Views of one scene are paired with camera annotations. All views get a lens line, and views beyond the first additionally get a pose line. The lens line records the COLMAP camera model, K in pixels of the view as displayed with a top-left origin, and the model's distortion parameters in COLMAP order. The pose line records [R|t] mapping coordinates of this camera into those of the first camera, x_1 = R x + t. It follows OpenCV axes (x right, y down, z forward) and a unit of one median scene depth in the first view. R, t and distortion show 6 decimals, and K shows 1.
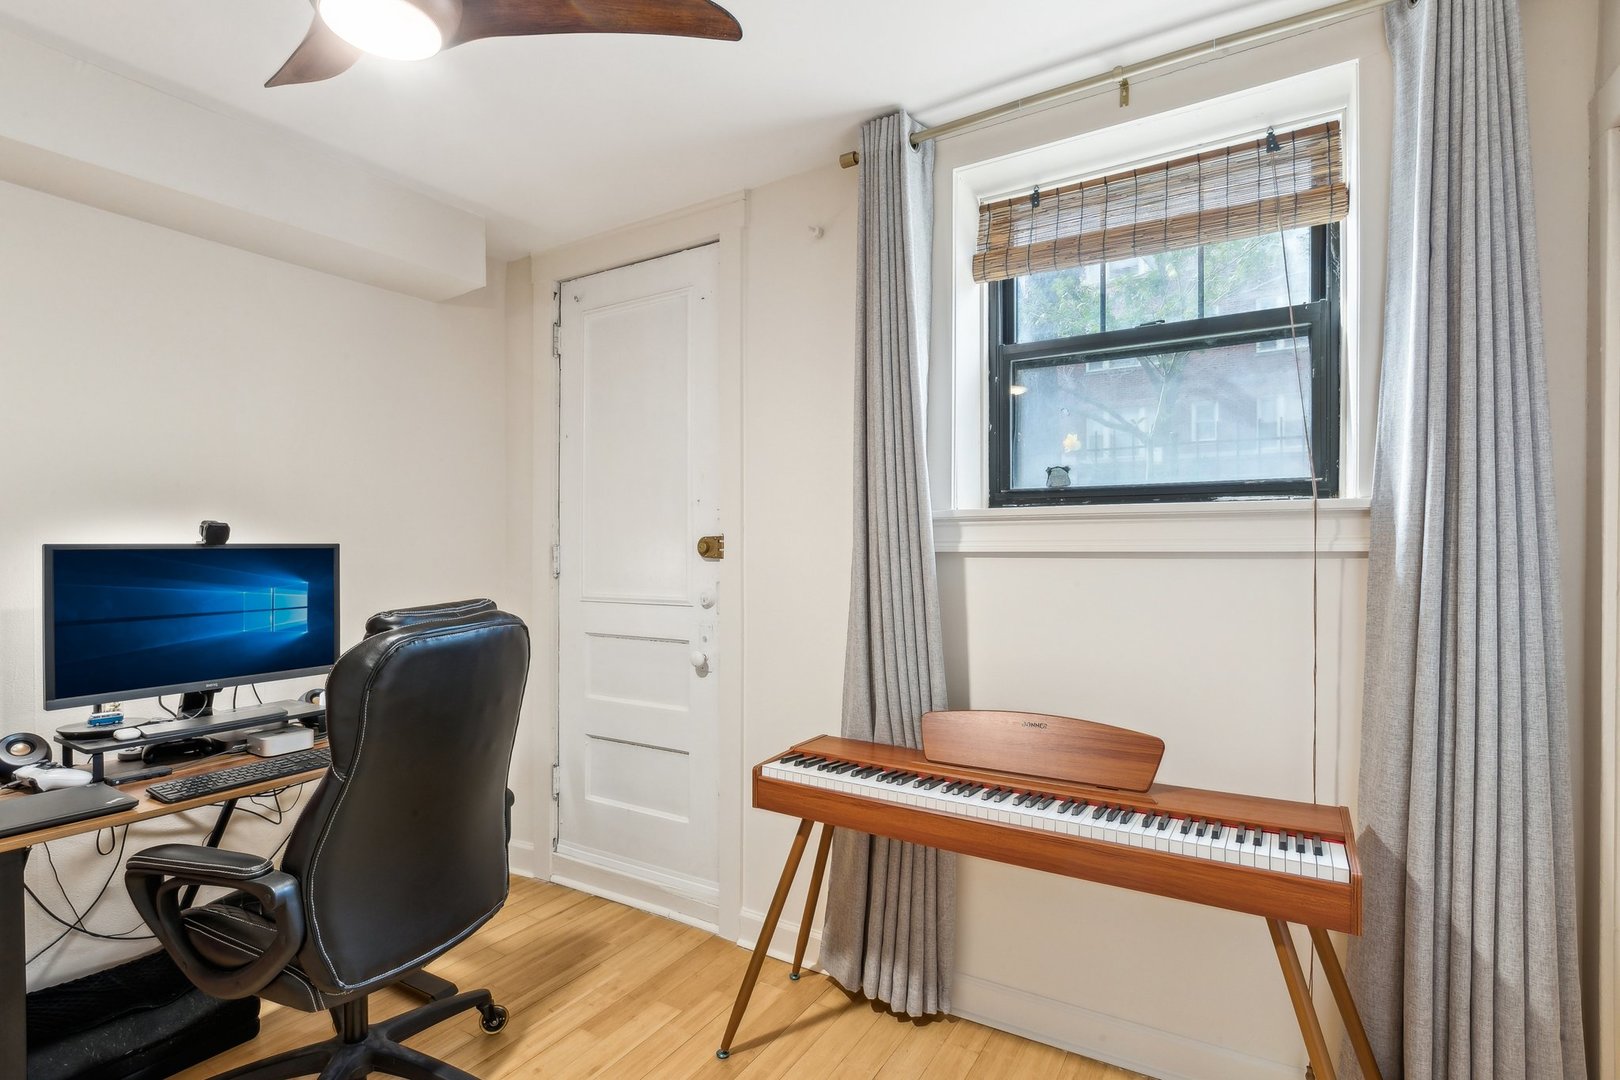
lens RADIAL K [[741.1, 0, 805.4], [0, 741.1, 544.0], [0, 0, 1]] dist [0.000365, 0.000095]
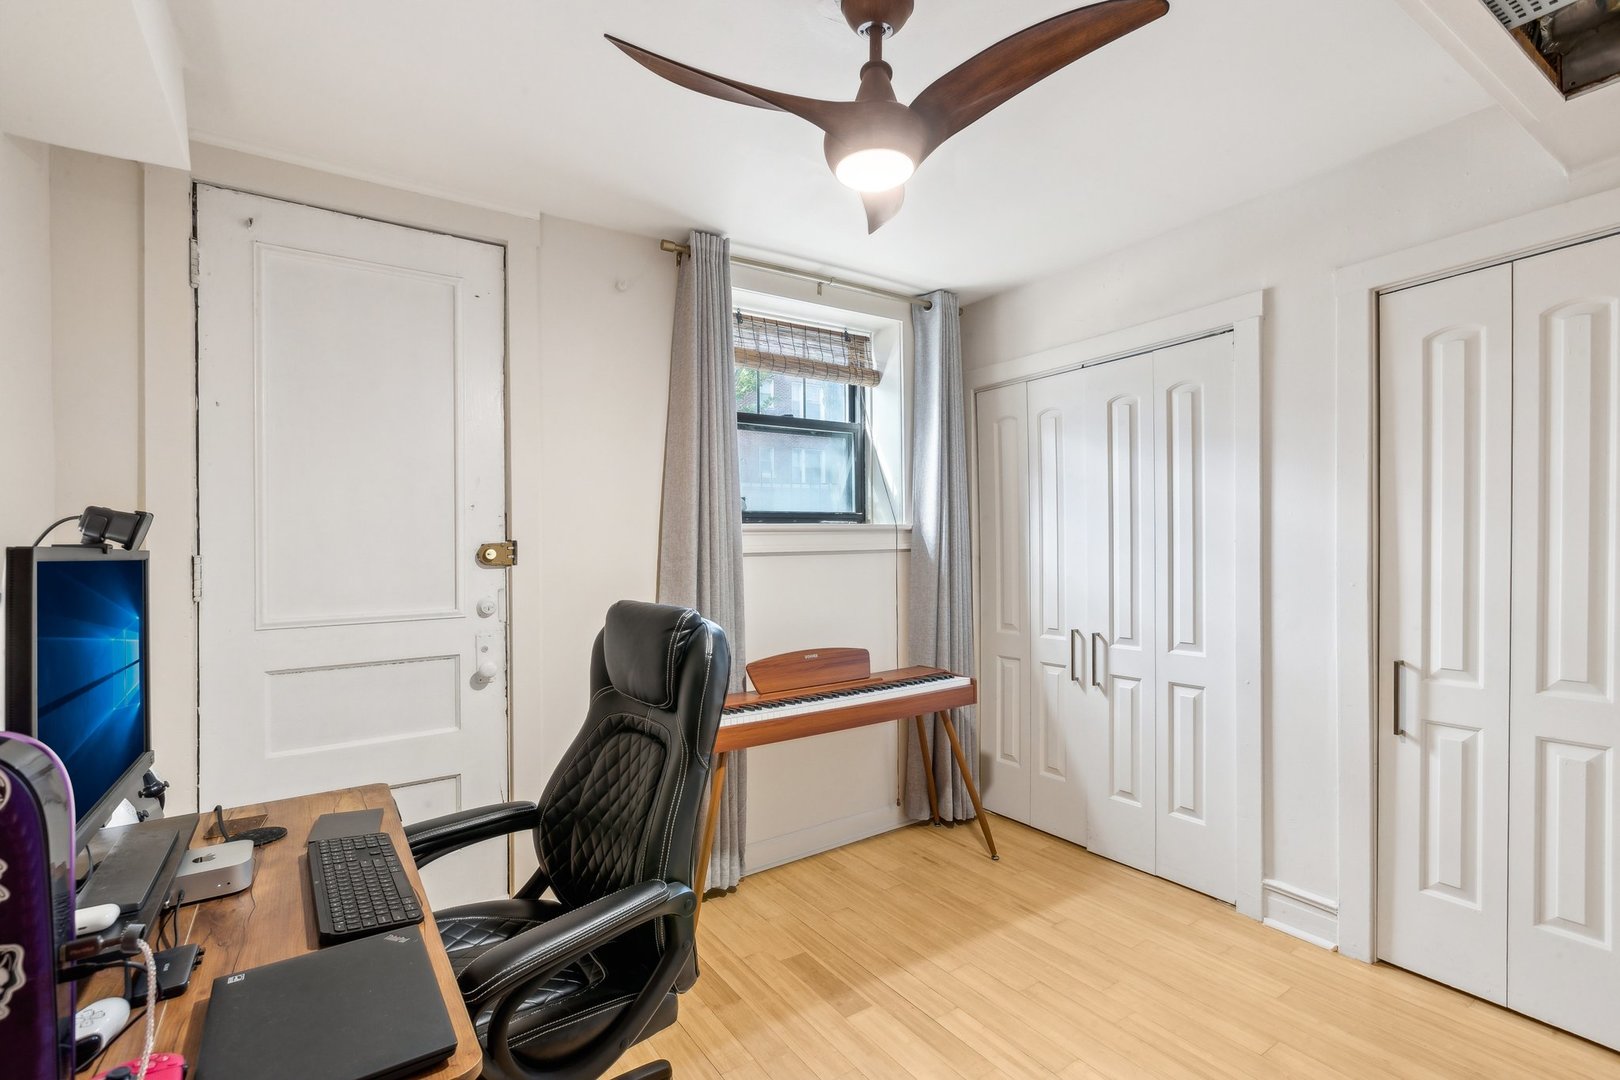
lens RADIAL K [[741.1, 0, 802.8], [0, 741.1, 544.9], [0, 0, 1]] dist [0.000365, 0.000095]
pose [[0.428407, 0.004206, 0.903576, -1.087671], [0.017446, 0.999764, -0.012925, 0.017241], [-0.903417, 0.021300, 0.428233, 0.280670]]
